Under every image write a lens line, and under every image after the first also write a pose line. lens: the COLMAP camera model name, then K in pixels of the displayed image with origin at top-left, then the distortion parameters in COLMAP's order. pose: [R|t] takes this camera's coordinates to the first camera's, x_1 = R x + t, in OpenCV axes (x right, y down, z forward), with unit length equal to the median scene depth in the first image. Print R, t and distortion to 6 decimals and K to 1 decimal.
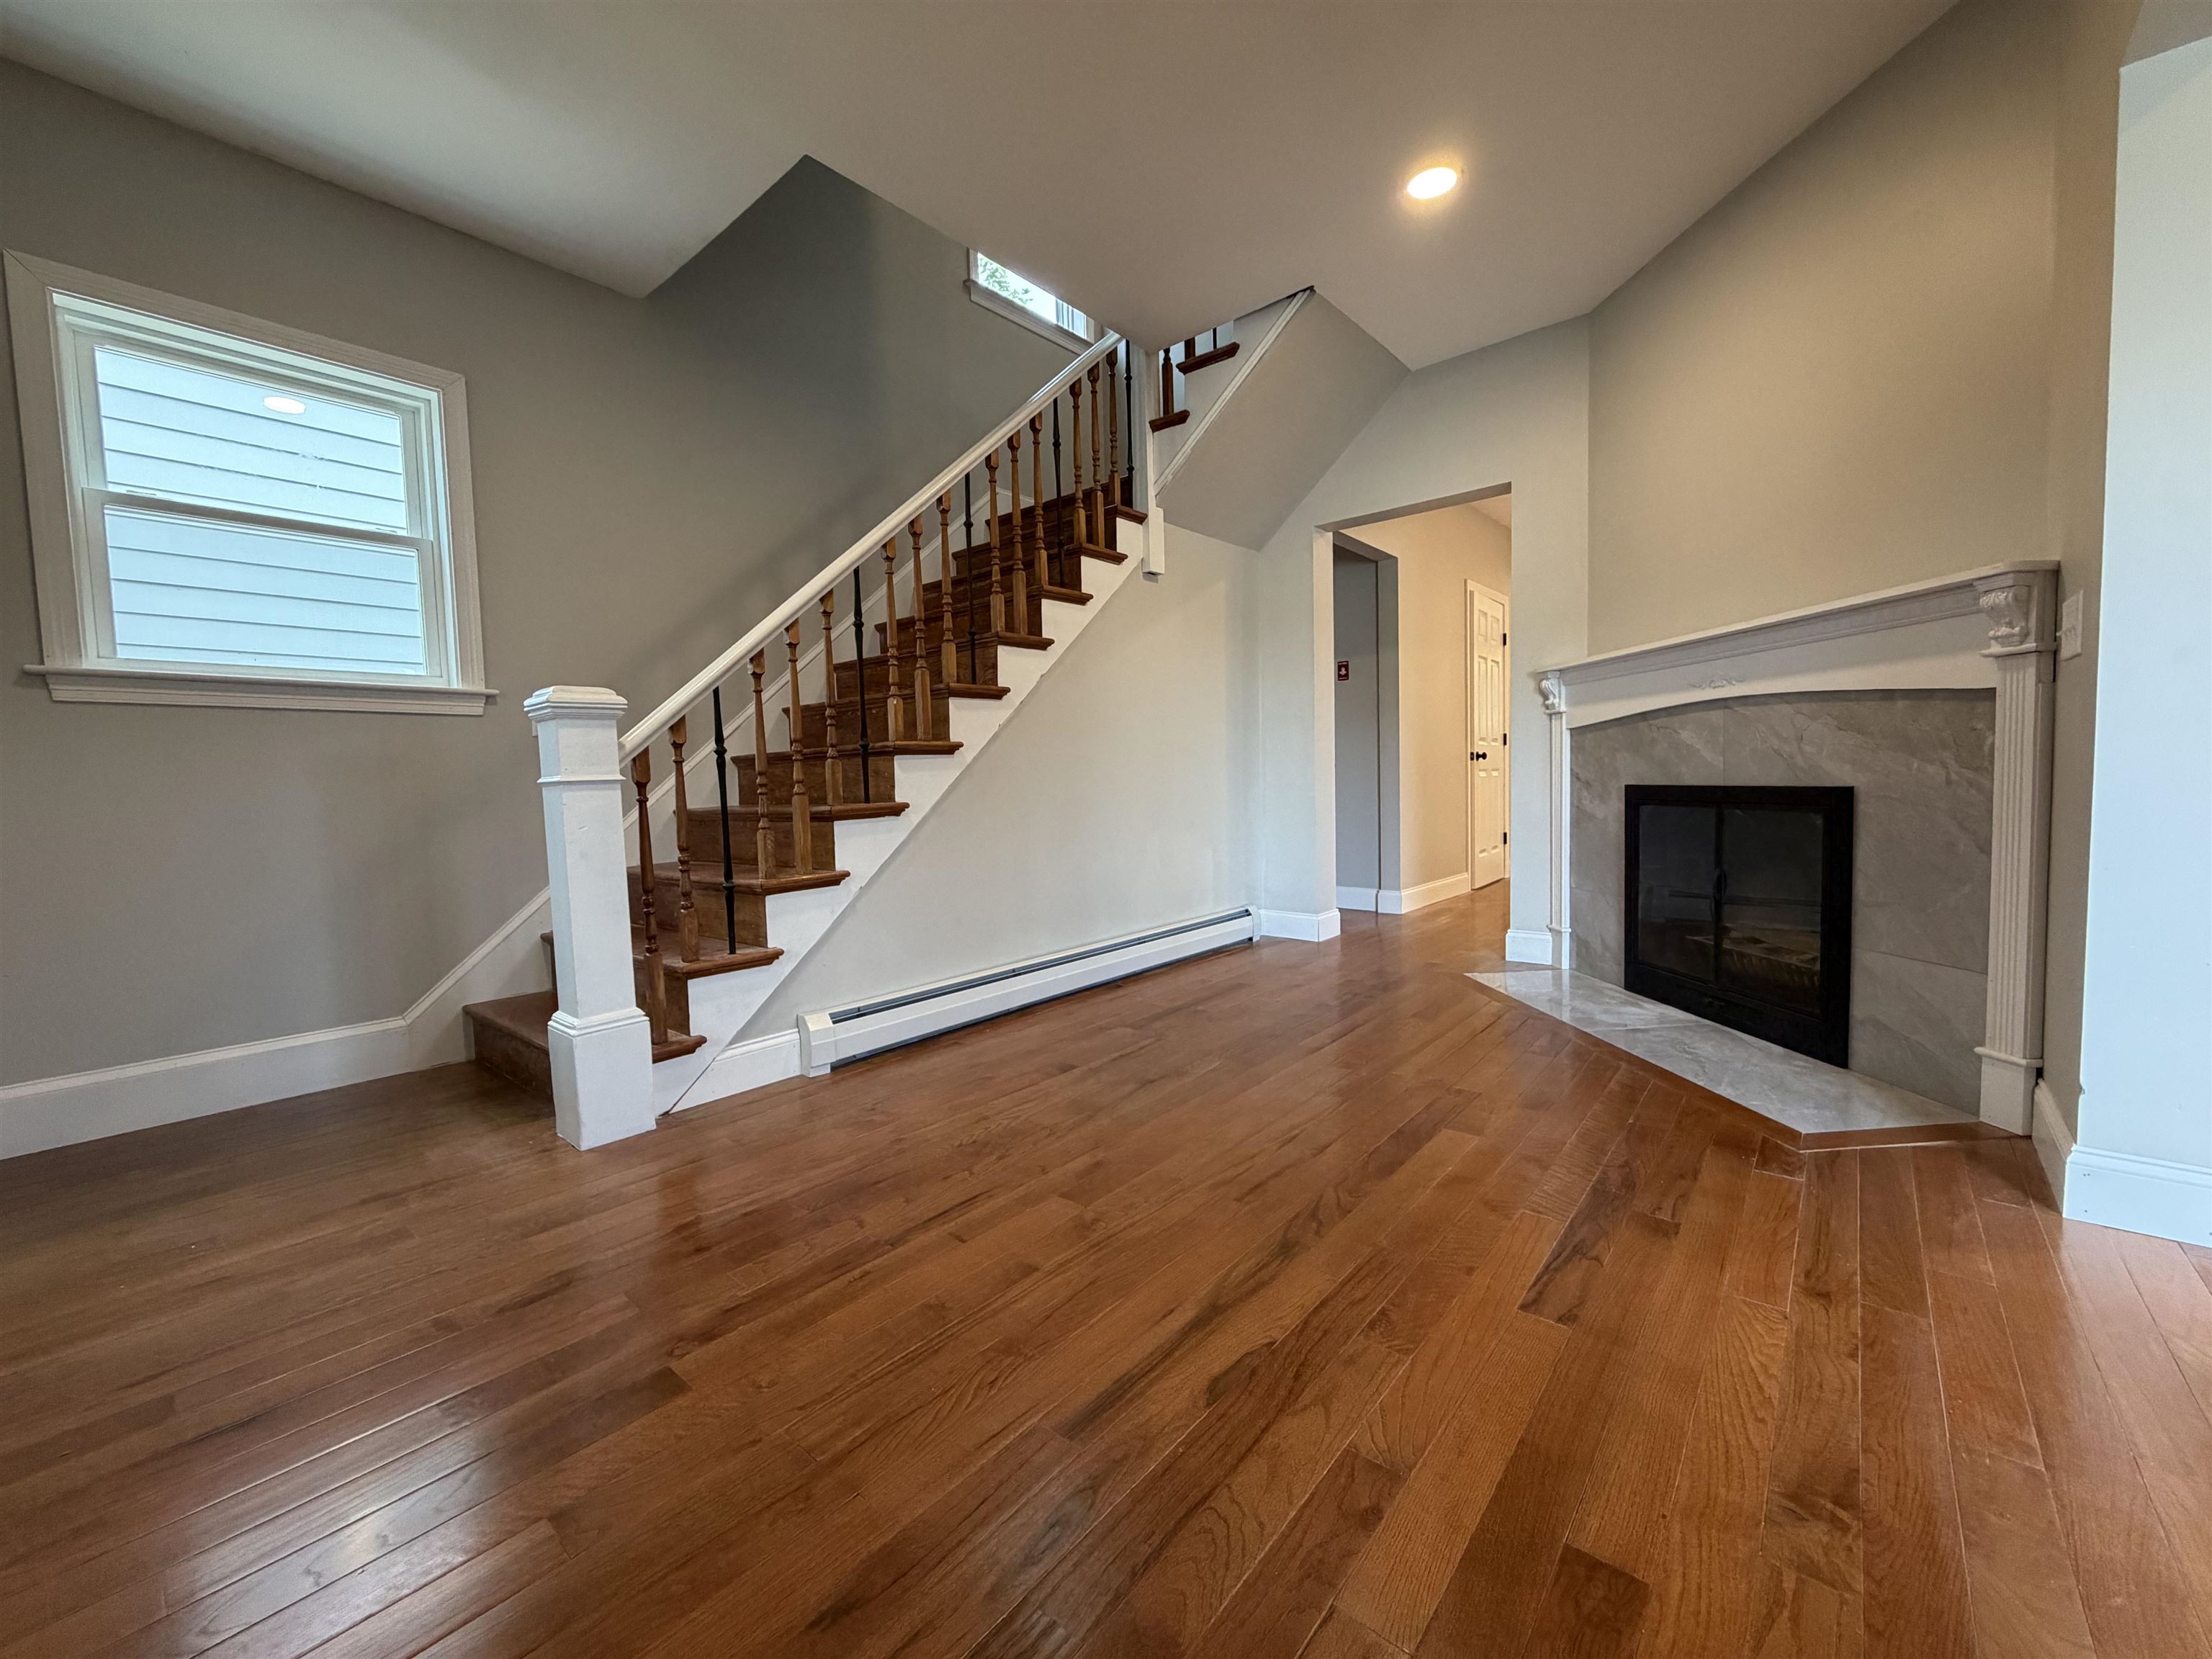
lens RADIAL K [[882.6, 0, 1101.9], [0, 882.6, 831.1], [0, 0, 1]] dist [-0.000311, 0.000217]
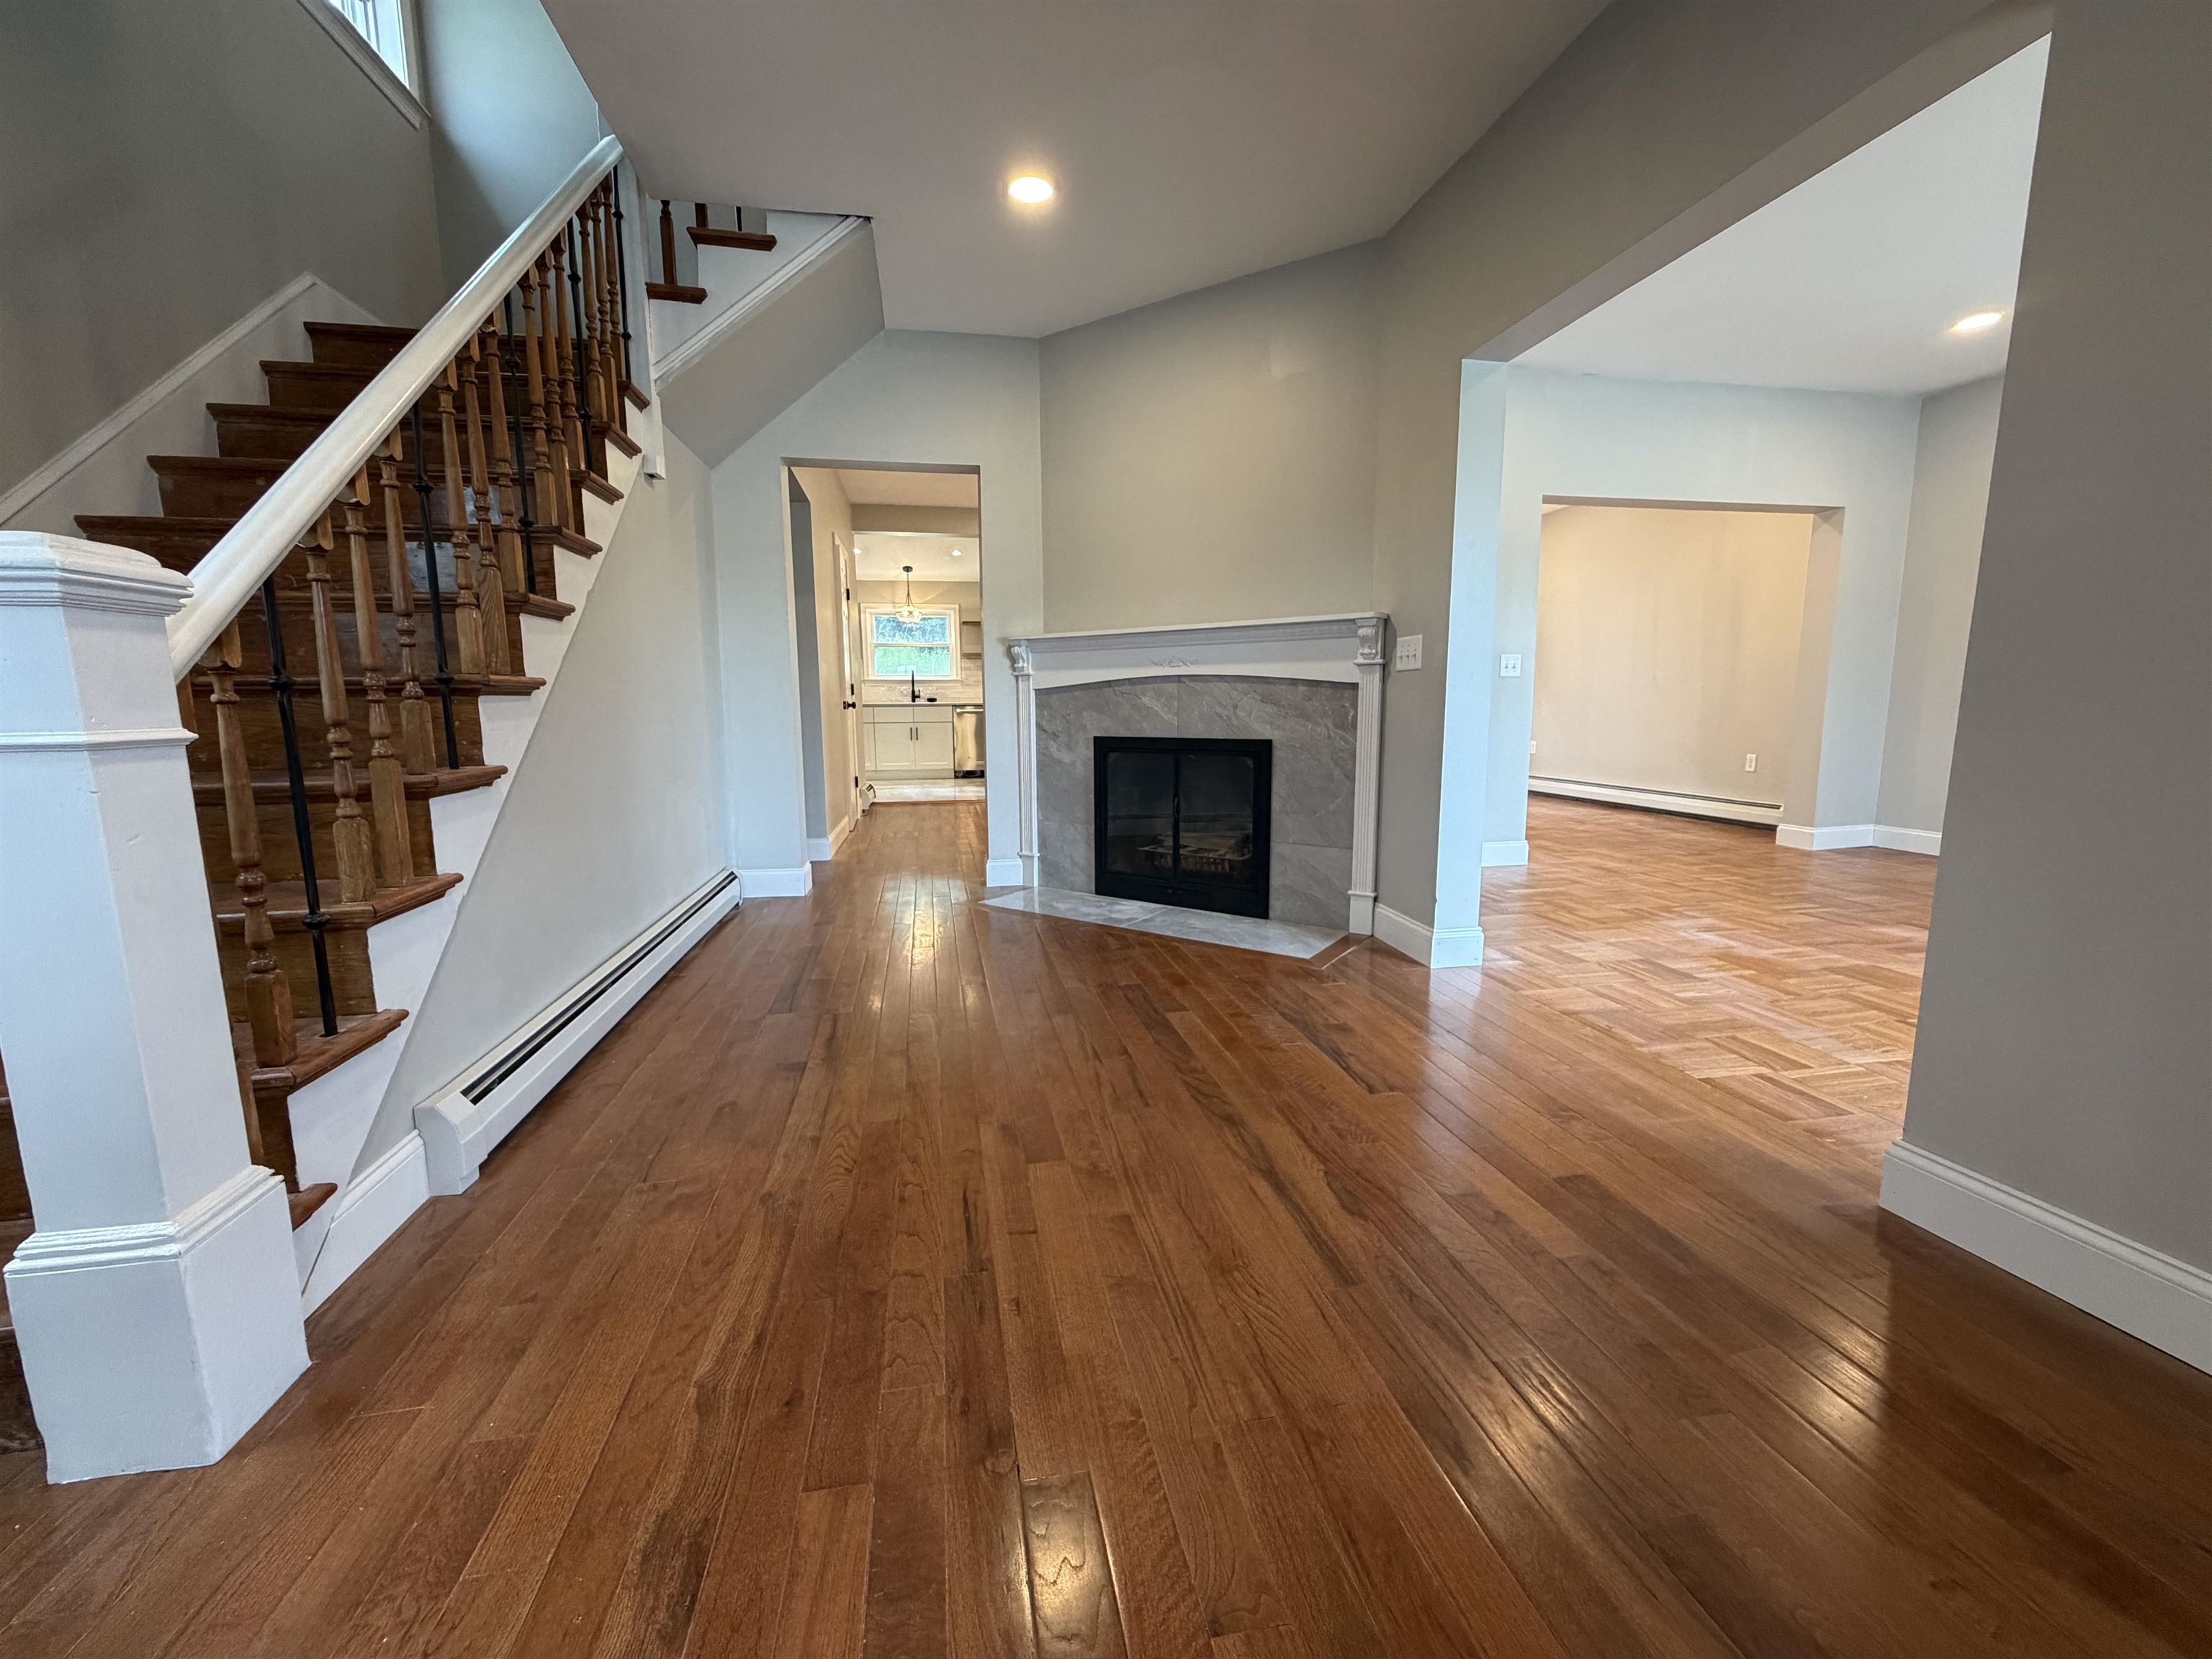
lens RADIAL K [[882.6, 0, 1101.9], [0, 882.6, 831.1], [0, 0, 1]] dist [-0.000311, 0.000217]
pose [[0.627698, -0.084647, 0.773841, -0.499397], [0.034792, 0.996128, 0.080741, -0.022679], [-0.777679, -0.023758, 0.628213, 0.223164]]
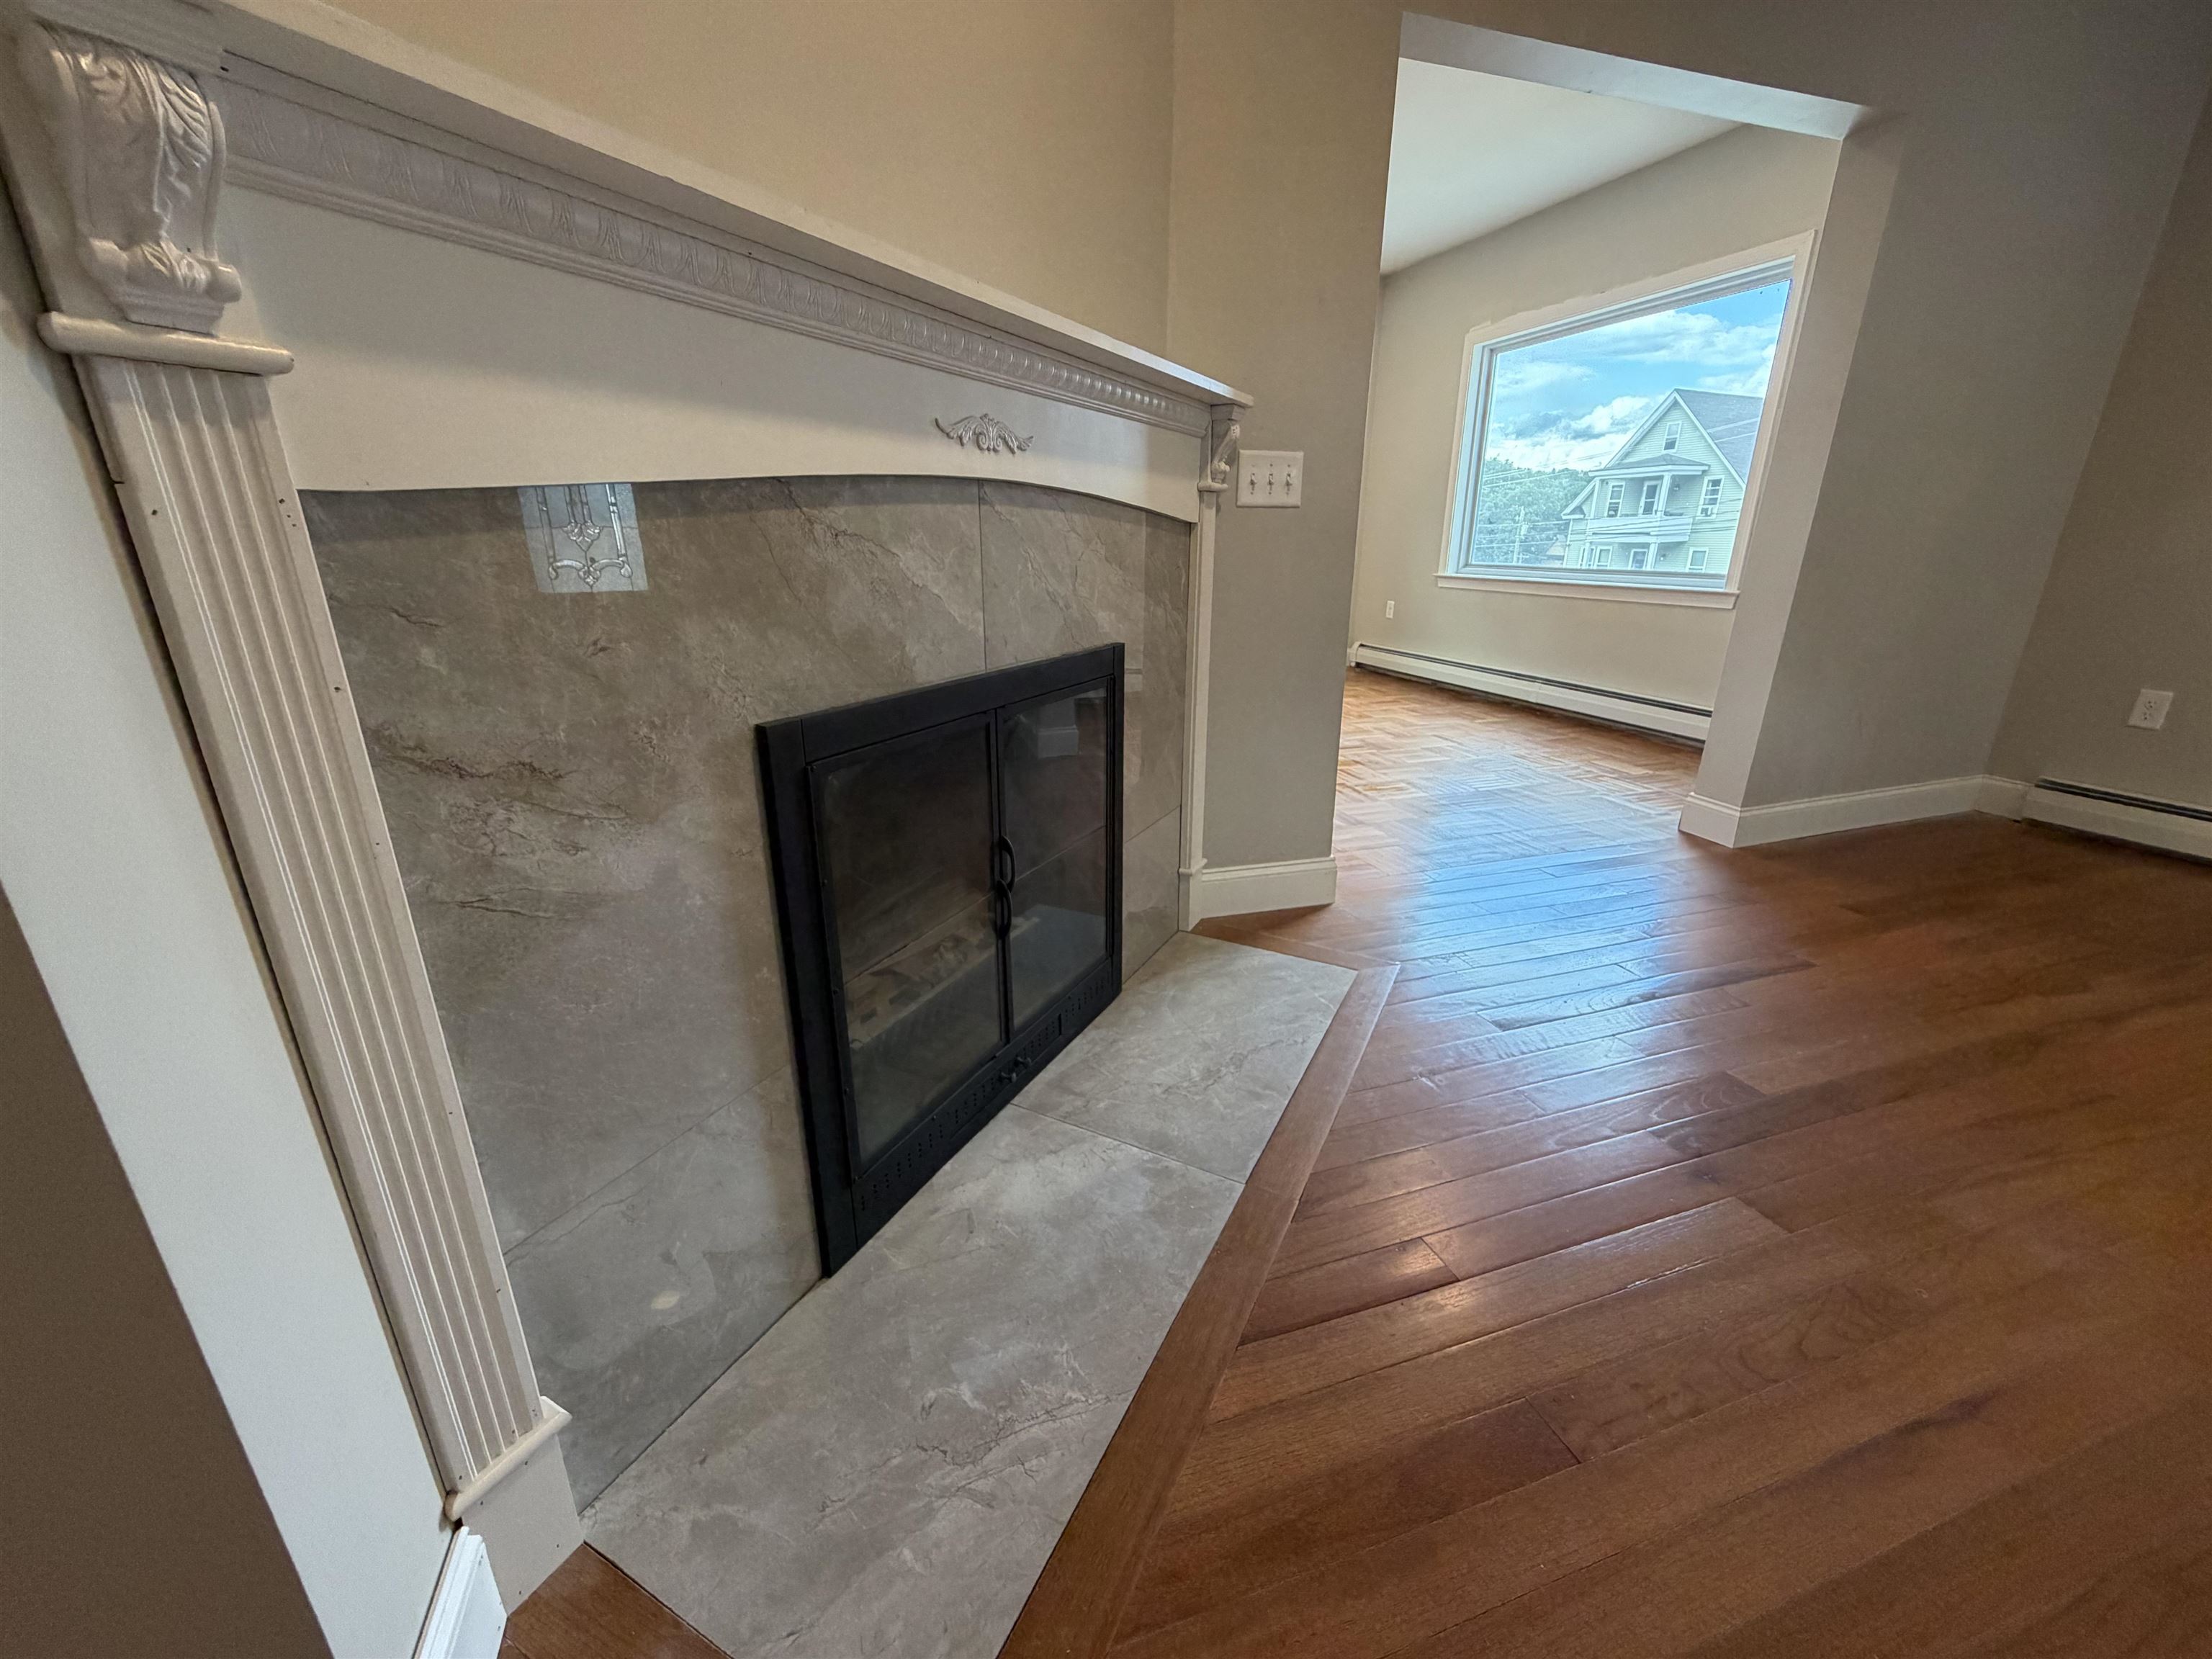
lens RADIAL K [[882.6, 0, 1101.9], [0, 882.6, 831.1], [0, 0, 1]] dist [-0.000311, 0.000217]
pose [[-0.854886, -0.140758, 0.499356, 0.425083], [0.052068, 0.934357, 0.352515, -0.146014], [-0.516196, 0.327361, -0.791440, 1.464657]]
